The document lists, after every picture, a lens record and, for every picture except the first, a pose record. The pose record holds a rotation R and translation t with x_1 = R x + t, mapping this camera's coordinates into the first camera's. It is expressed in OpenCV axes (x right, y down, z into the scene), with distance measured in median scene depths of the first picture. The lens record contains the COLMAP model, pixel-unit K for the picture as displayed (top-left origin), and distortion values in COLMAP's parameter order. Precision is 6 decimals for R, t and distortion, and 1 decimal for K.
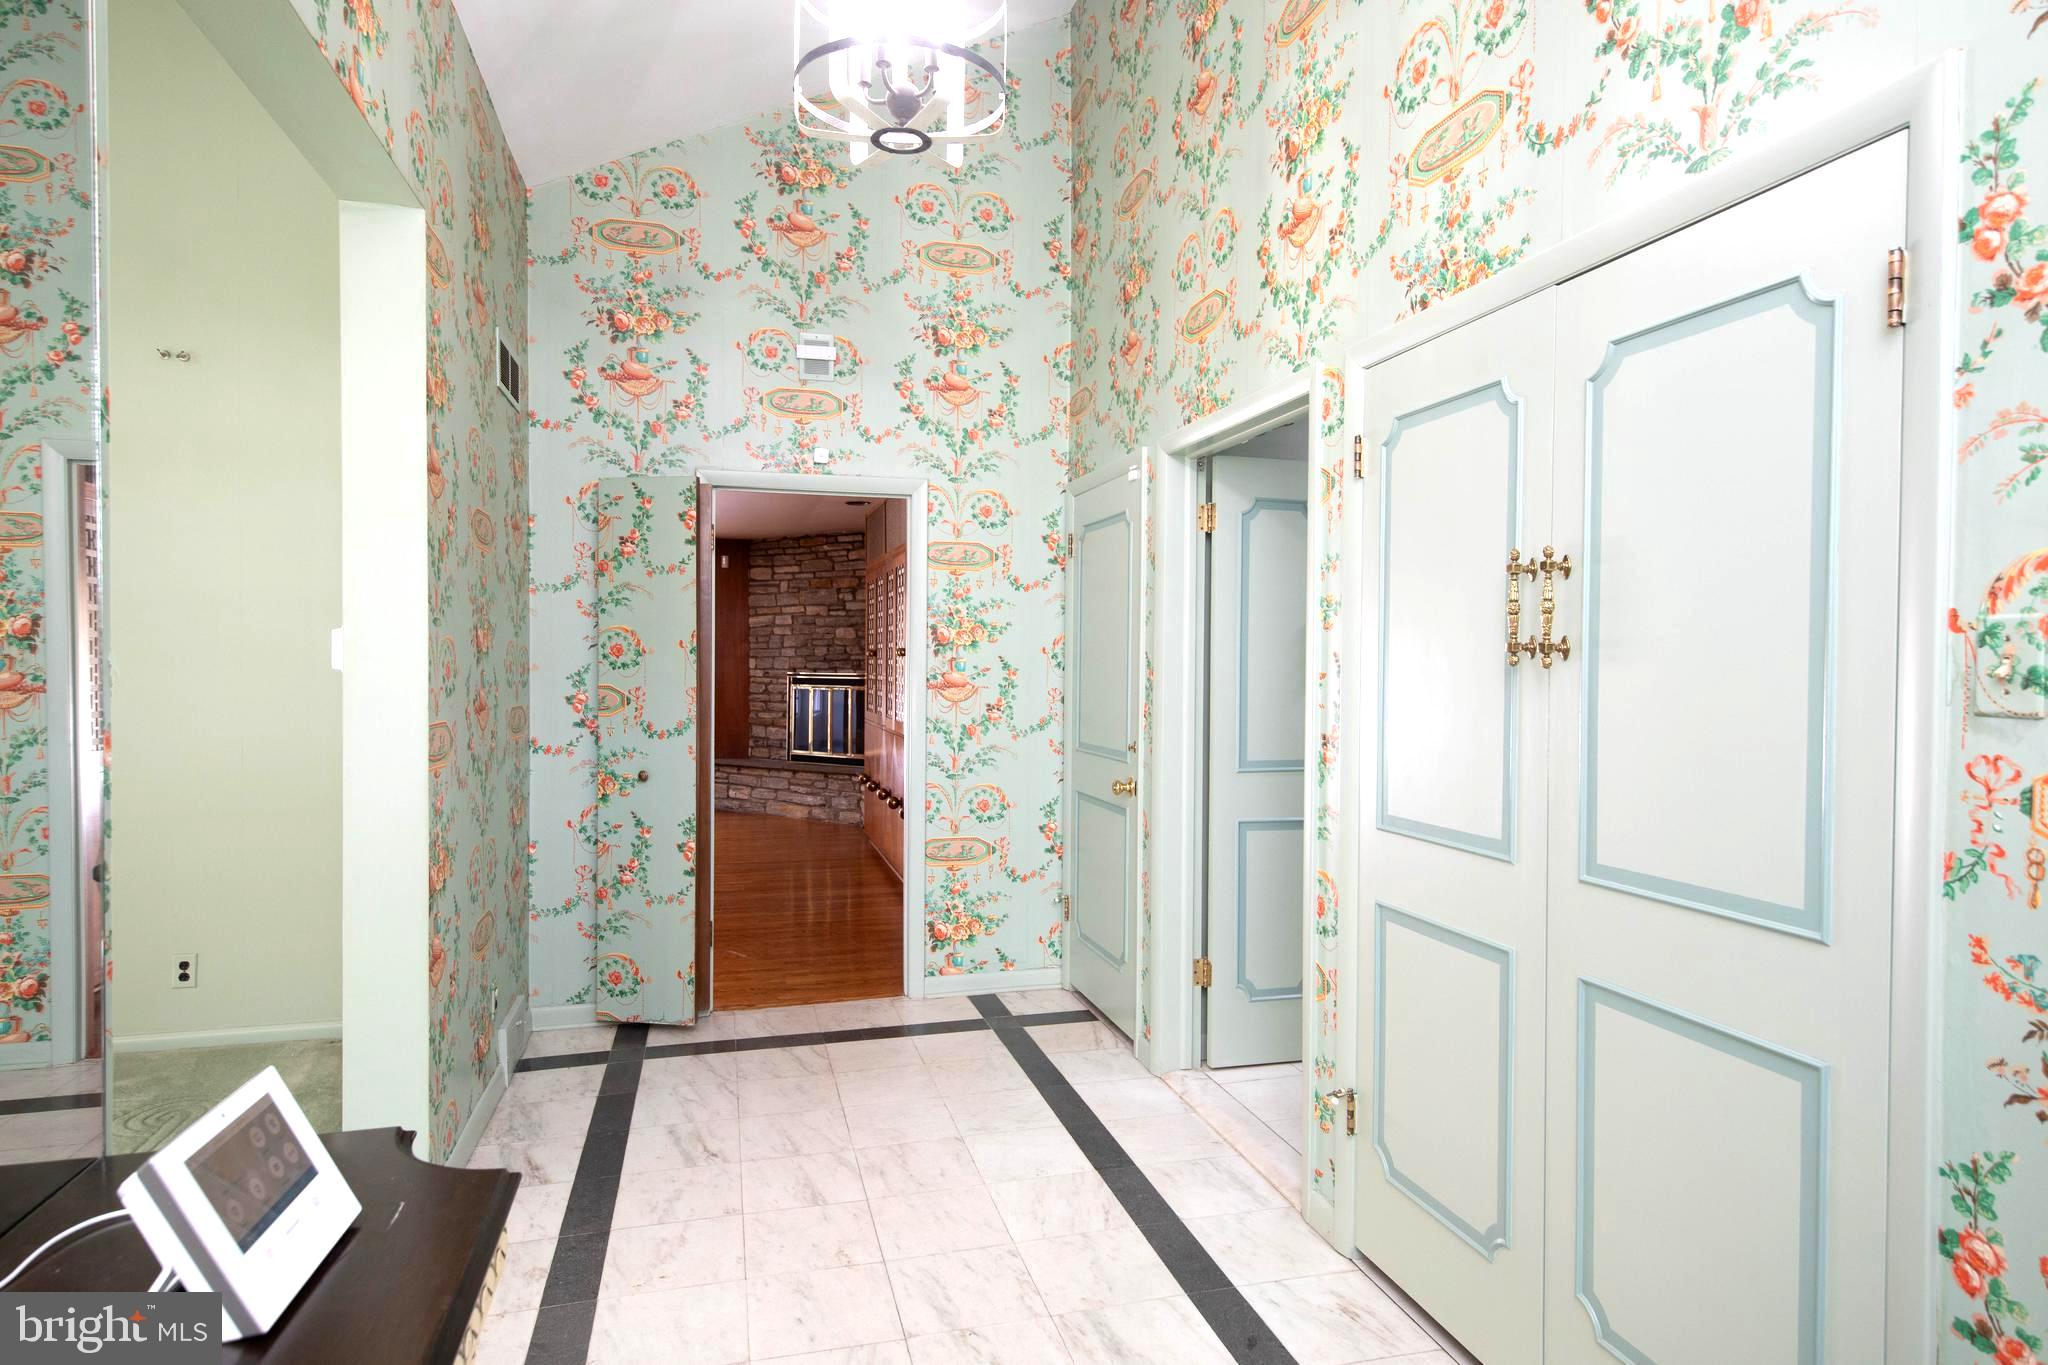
lens RADIAL K [[1179.1, 0, 1026.7], [0, 1179.1, 679.1], [0, 0, 1]] dist [0.008286, 0.002647]
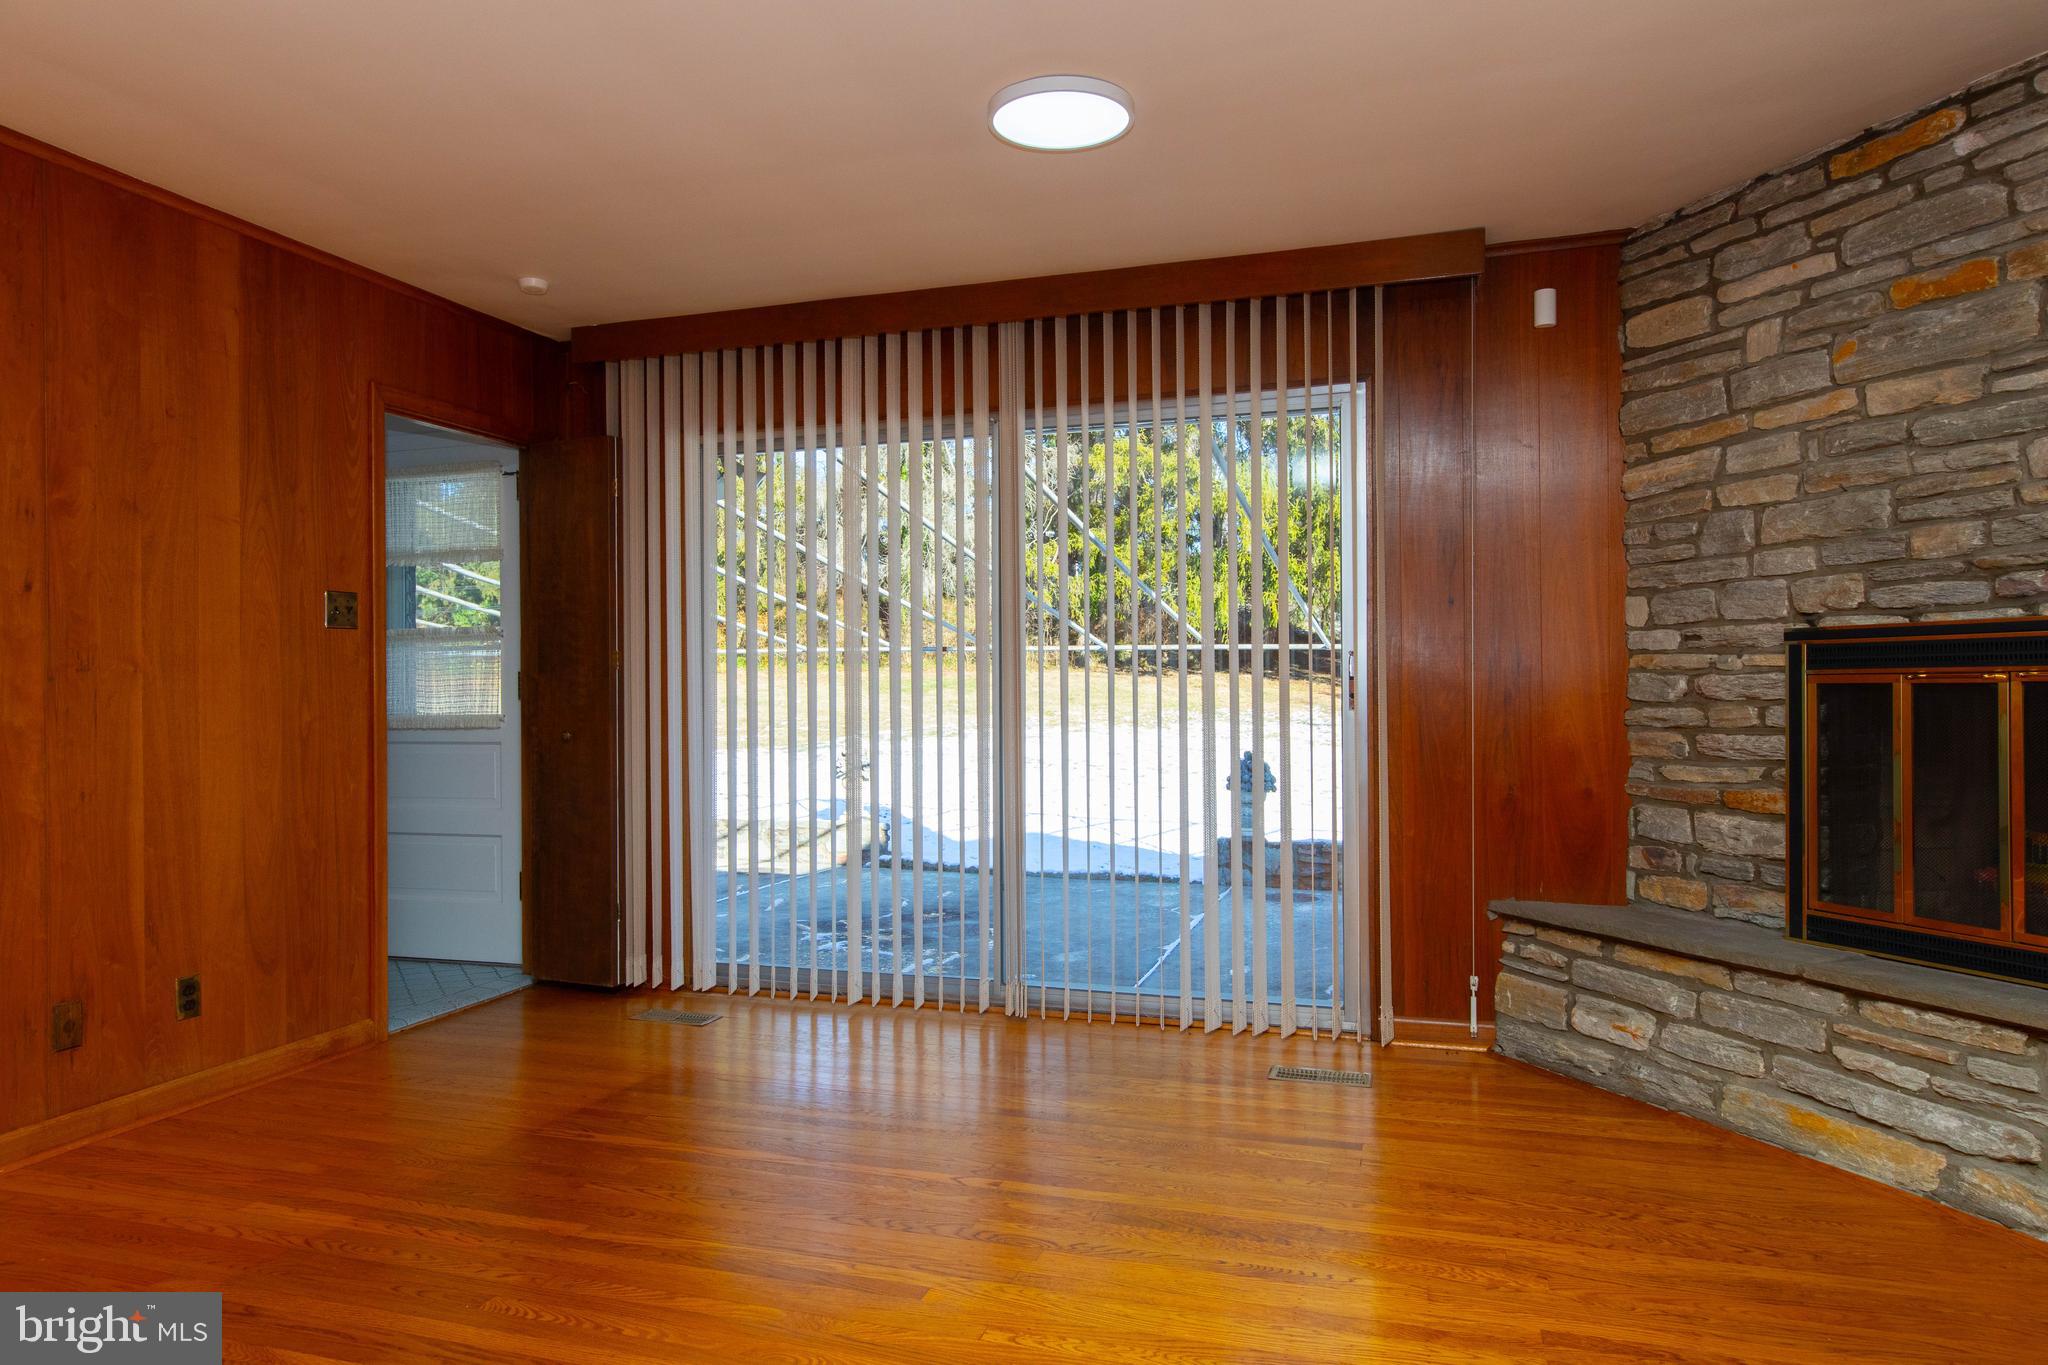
lens RADIAL K [[1258.4, 0, 1024.0], [0, 1258.4, 682.5], [0, 0, 1]] dist [0.002625, -0.000309]
pose [[0.834784, -0.017437, -0.550301, -0.400255], [0.004826, 0.999692, -0.024356, 0.030033], [0.550556, 0.017676, 0.834611, 1.350946]]
